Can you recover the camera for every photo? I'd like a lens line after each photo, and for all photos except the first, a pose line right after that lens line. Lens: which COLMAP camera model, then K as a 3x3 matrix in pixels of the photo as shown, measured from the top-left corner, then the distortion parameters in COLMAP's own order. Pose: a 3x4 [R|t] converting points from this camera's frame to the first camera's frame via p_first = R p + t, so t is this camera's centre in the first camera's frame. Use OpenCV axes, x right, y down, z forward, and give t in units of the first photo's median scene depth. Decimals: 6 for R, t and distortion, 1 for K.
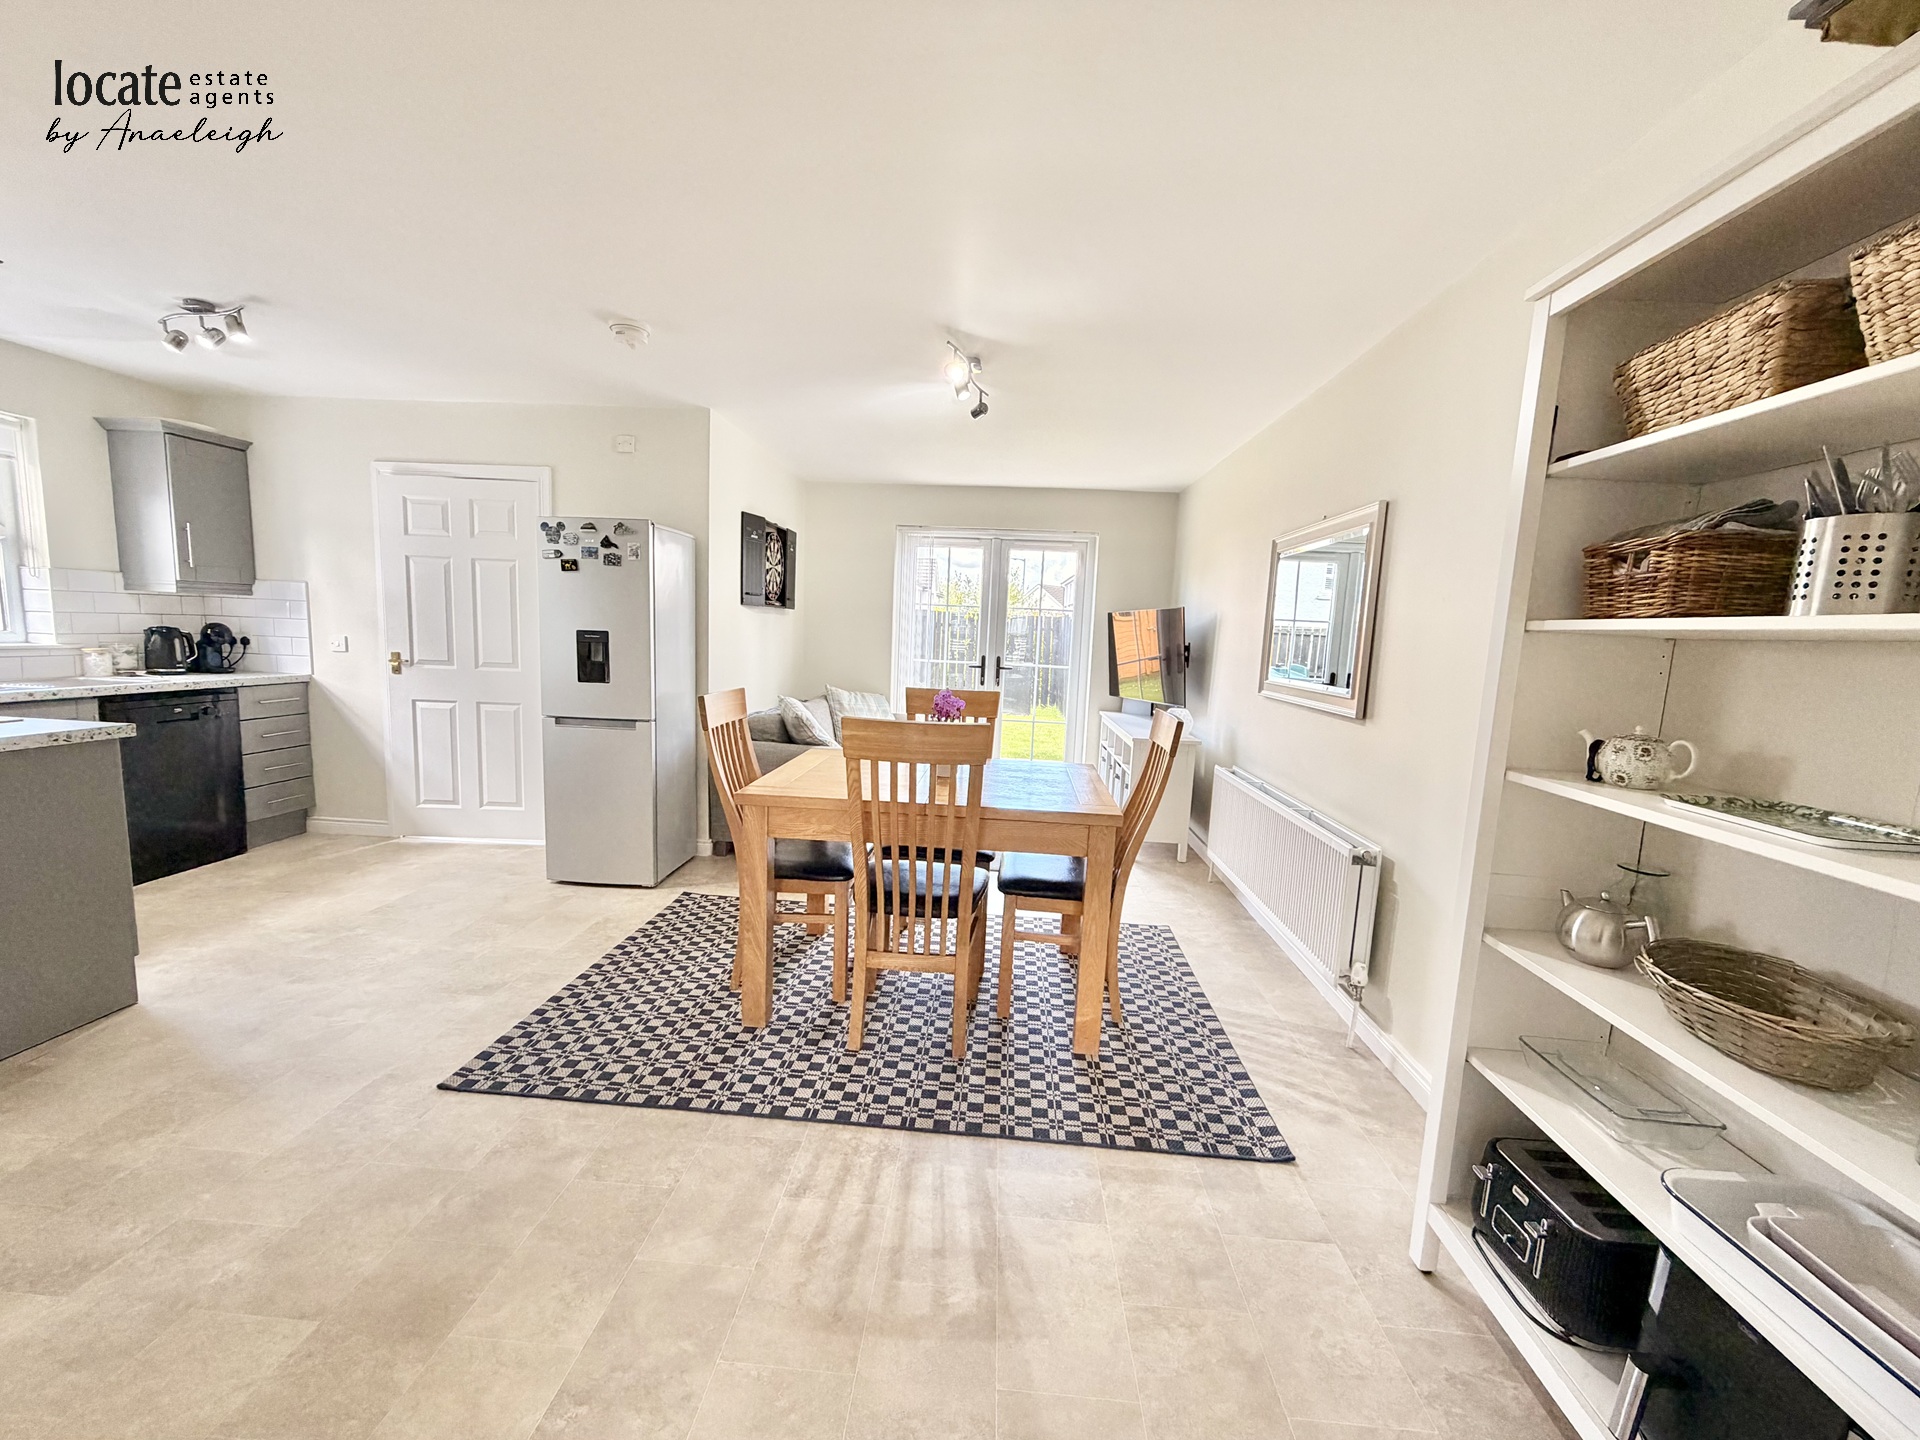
lens RADIAL K [[767.0, 0, 954.8], [0, 767.0, 729.1], [0, 0, 1]] dist [-0.000371, -0.000245]
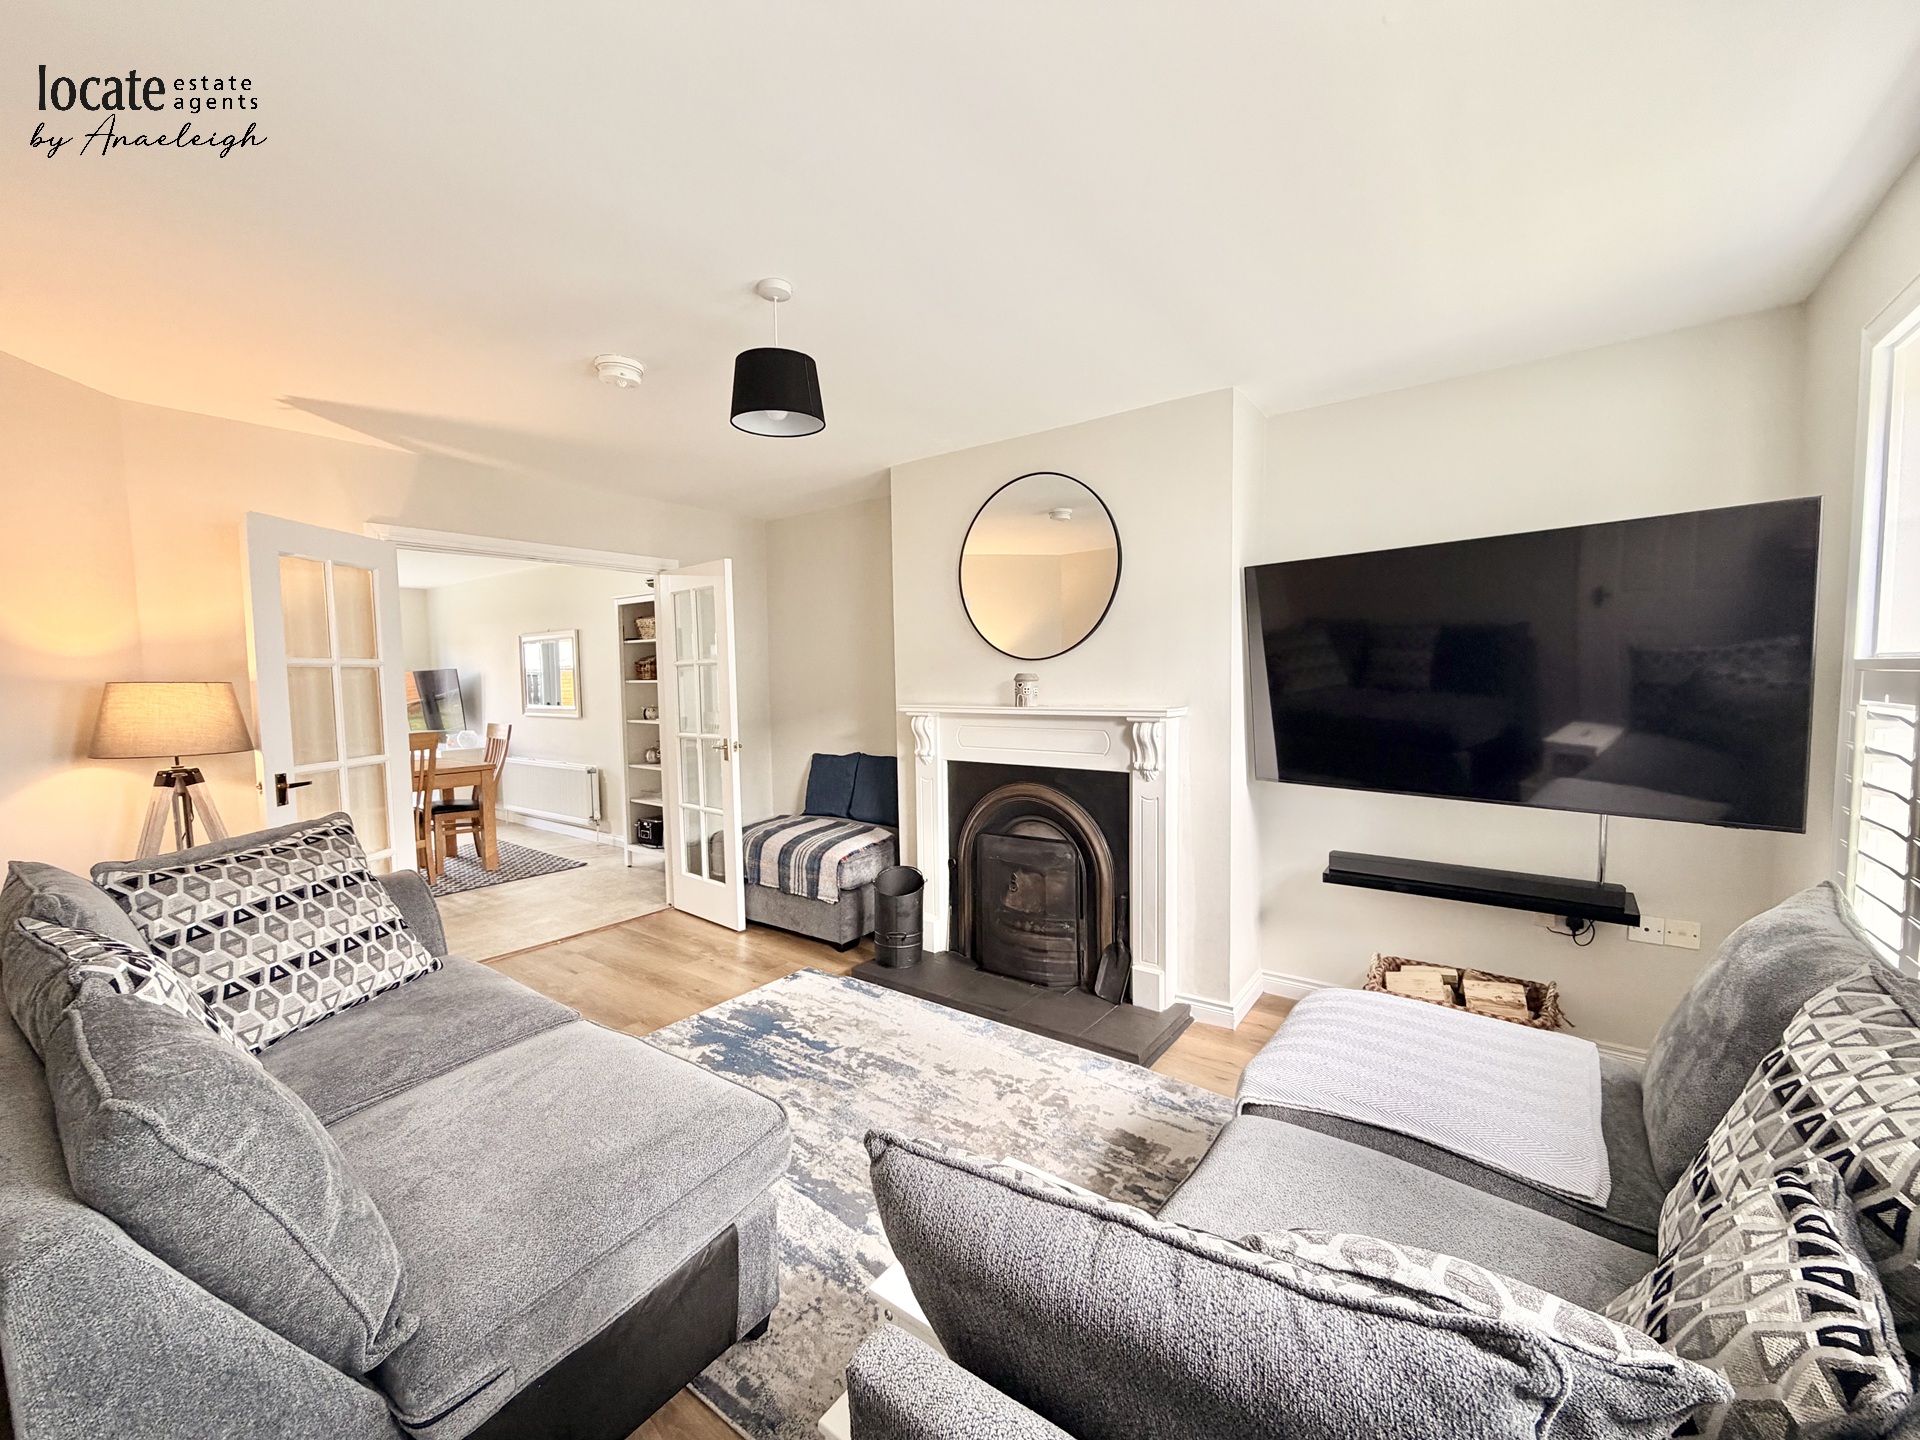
lens RADIAL K [[767.0, 0, 953.8], [0, 767.0, 720.9], [0, 0, 1]] dist [-0.000371, -0.000245]
pose [[0.554099, -0.099622, 0.826468, -0.590398], [0.146125, 0.989038, 0.021250, 0.083222], [-0.819525, 0.108993, 0.562582, -0.955638]]
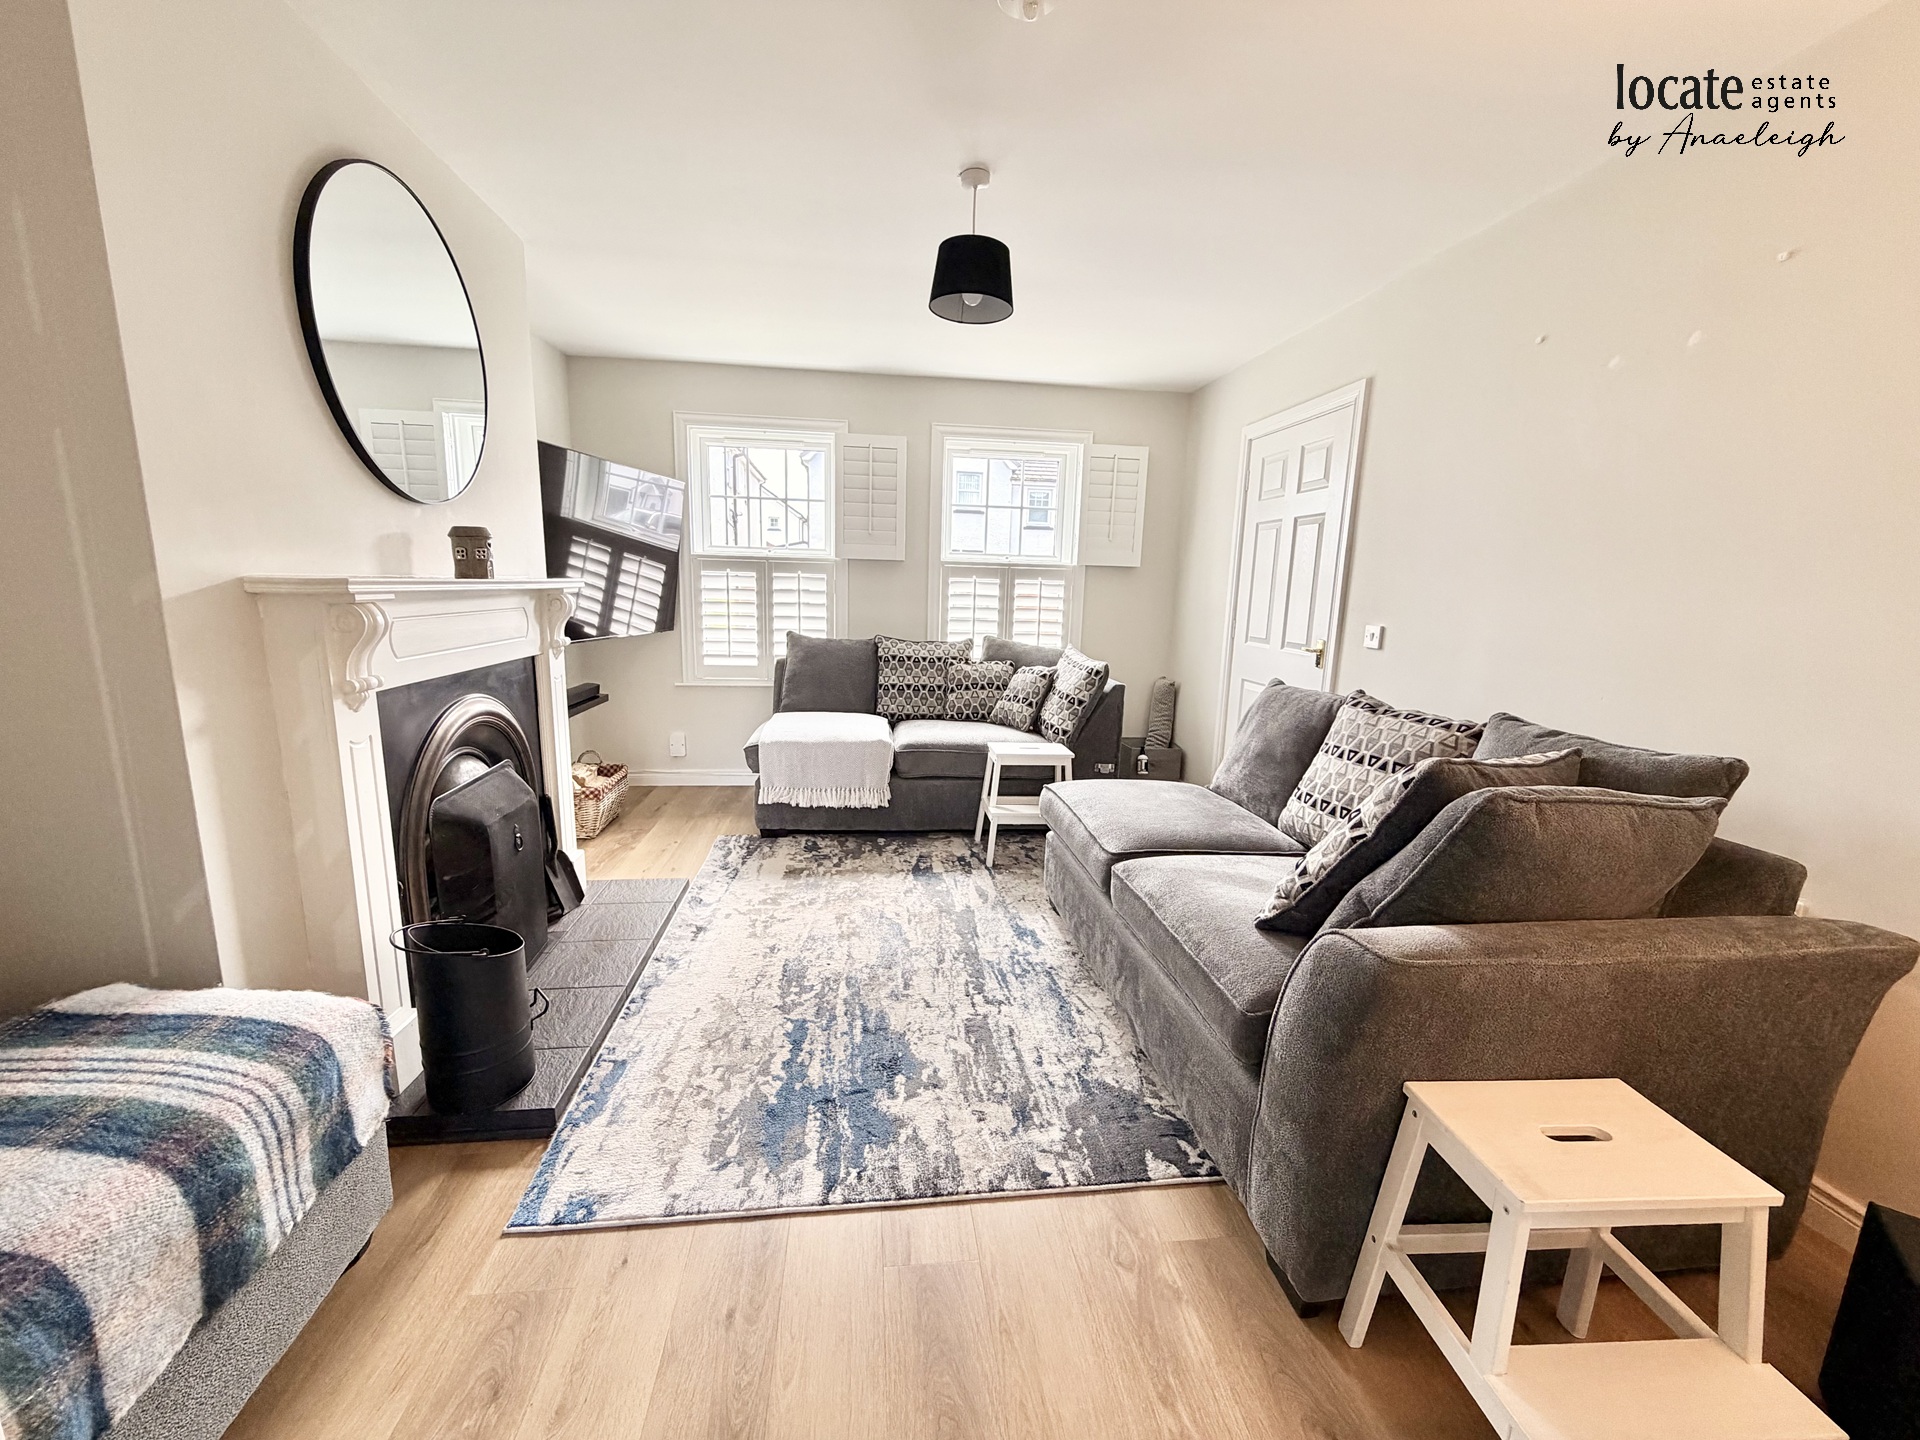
lens RADIAL K [[767.0, 0, 951.2], [0, 767.0, 721.8], [0, 0, 1]] dist [-0.000371, -0.000245]
pose [[-0.982541, -0.038300, -0.182059, -0.078208], [-0.091918, 0.950737, 0.296058, -0.002149], [0.161751, 0.307624, -0.937659, 0.080029]]
